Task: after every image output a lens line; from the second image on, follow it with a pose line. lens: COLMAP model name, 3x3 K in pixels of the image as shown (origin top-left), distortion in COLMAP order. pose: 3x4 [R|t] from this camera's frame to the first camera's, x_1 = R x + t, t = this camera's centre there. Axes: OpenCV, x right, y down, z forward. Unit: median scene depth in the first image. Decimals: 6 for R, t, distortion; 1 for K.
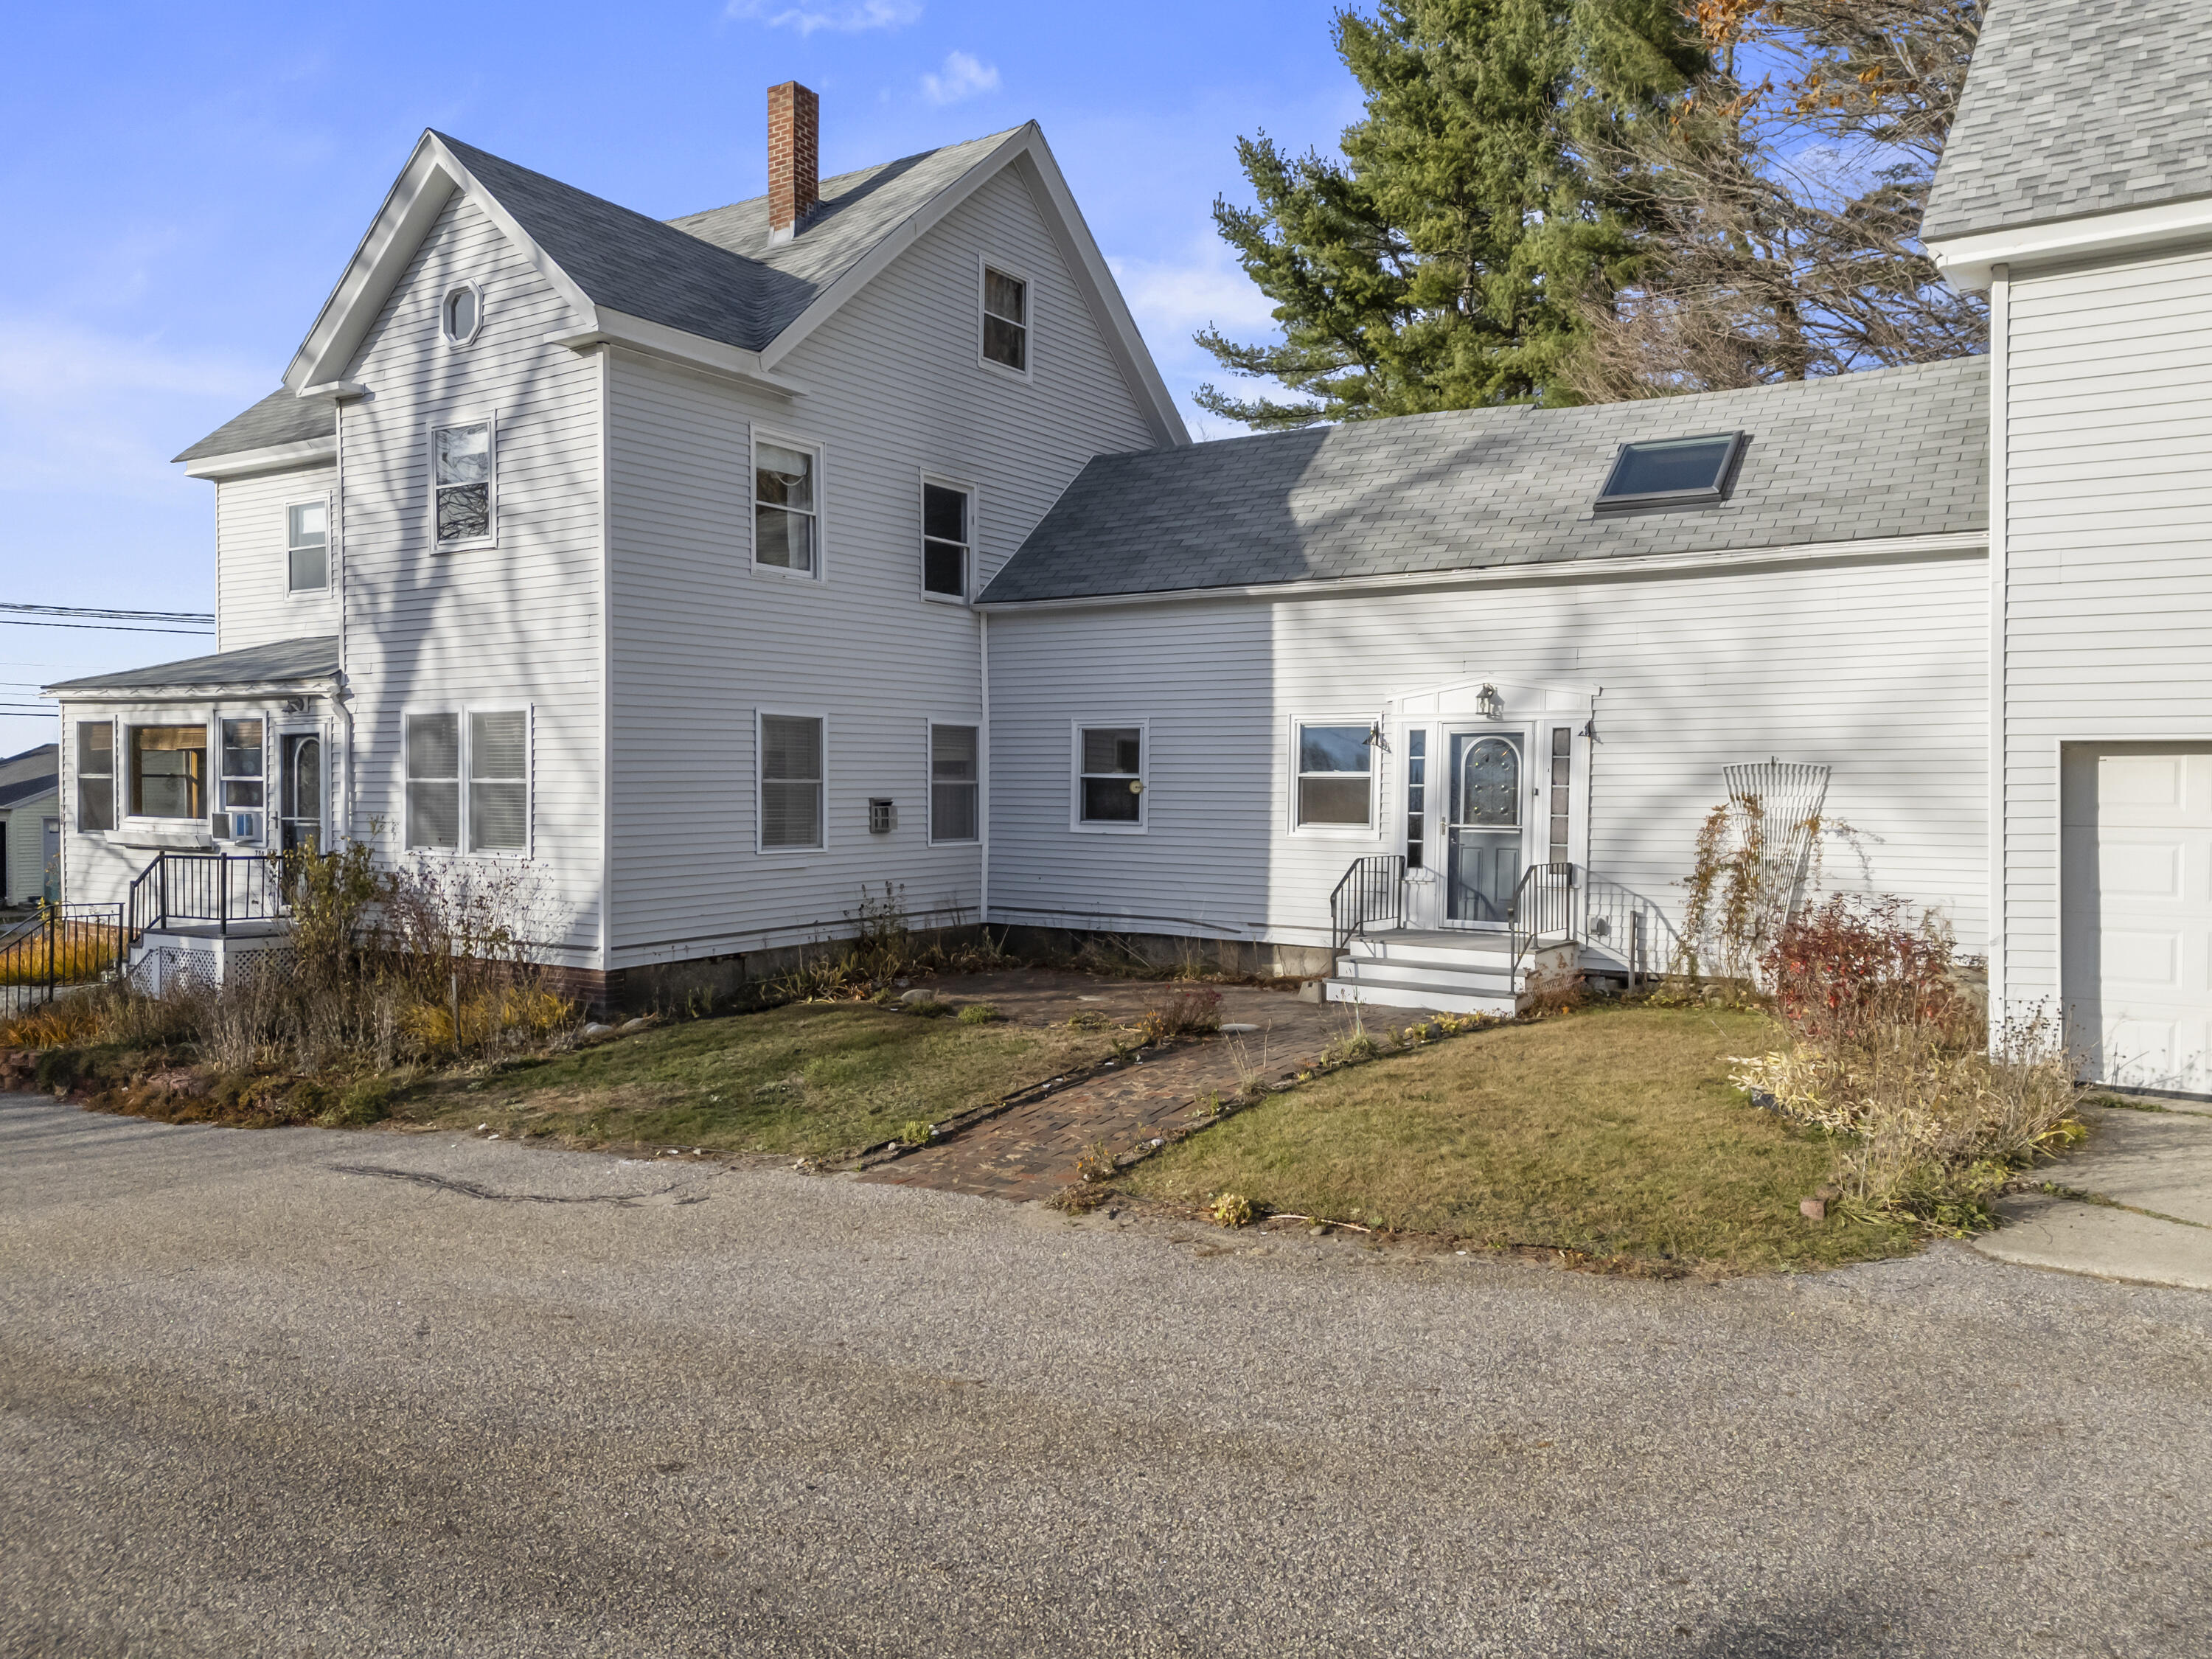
lens RADIAL K [[1614.3, 0, 1104.3], [0, 1614.3, 833.0], [0, 0, 1]] dist [0.076246, -0.077658]
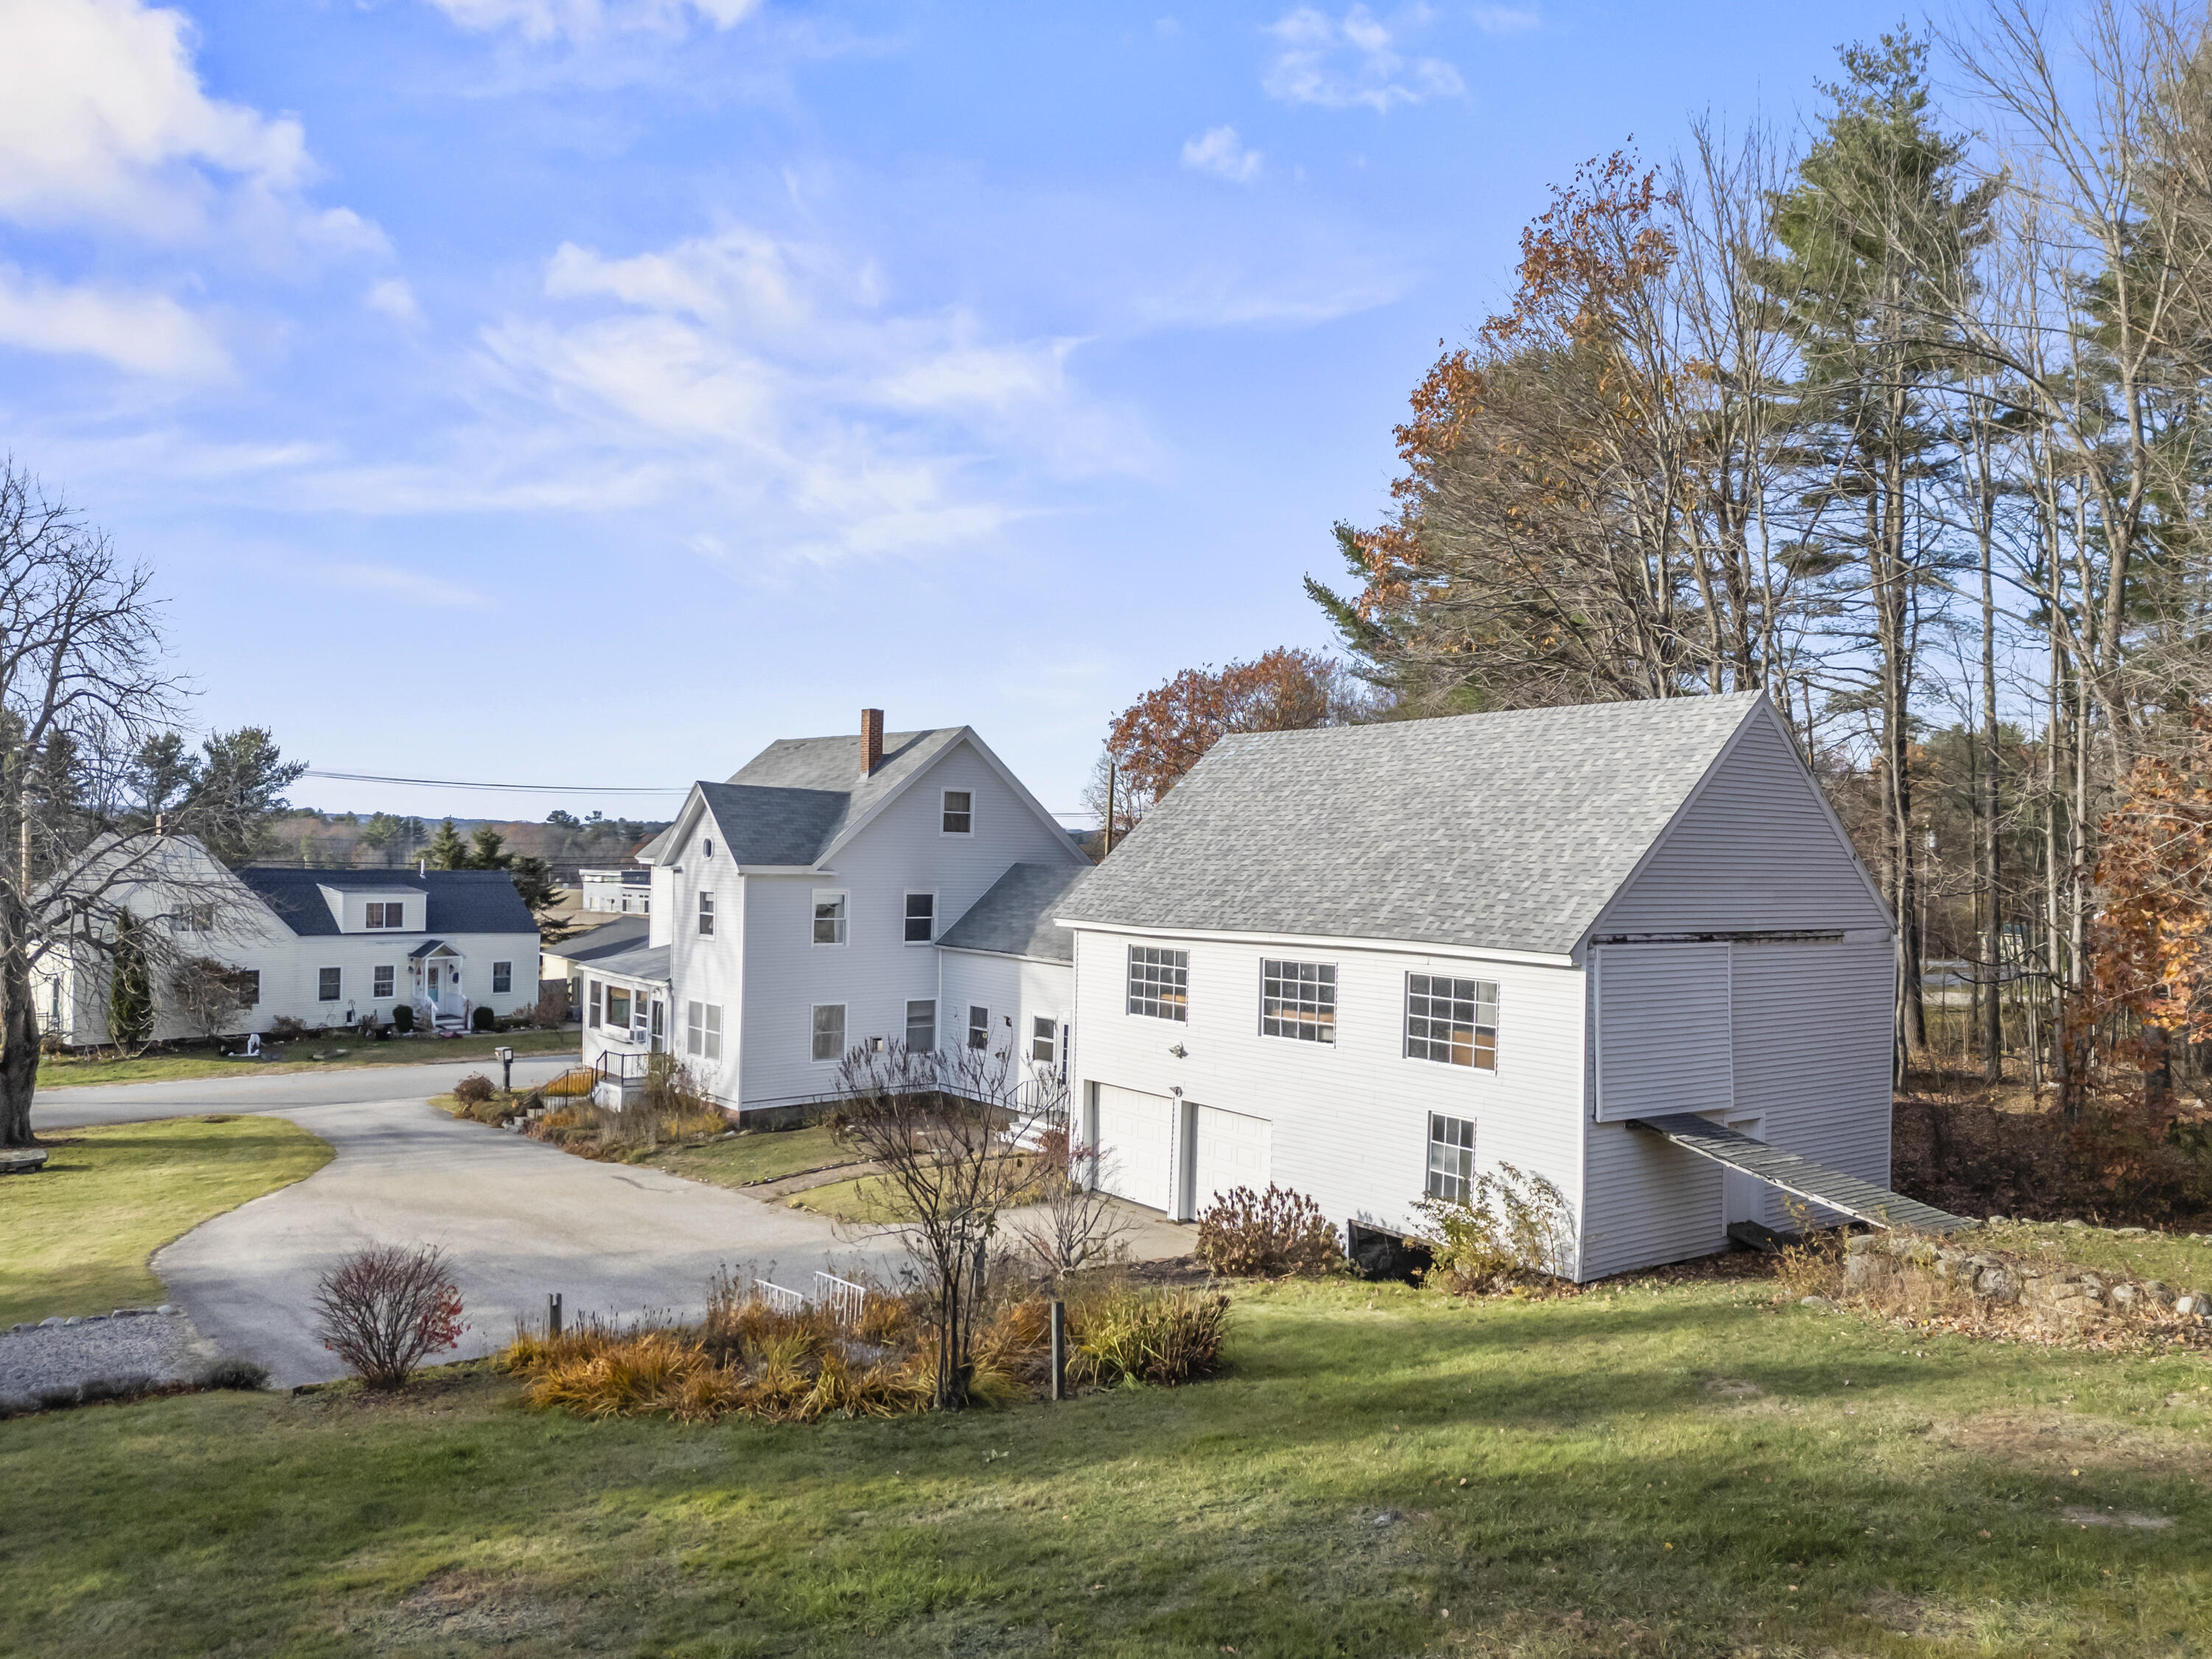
lens RADIAL K [[1614.3, 0, 1104.3], [0, 1614.3, 833.0], [0, 0, 1]] dist [0.076246, -0.077658]
pose [[0.948564, 0.010240, -0.316420, 1.053727], [-0.023336, 0.999019, -0.037625, -0.271614], [0.315725, 0.043074, 0.947873, -1.287180]]
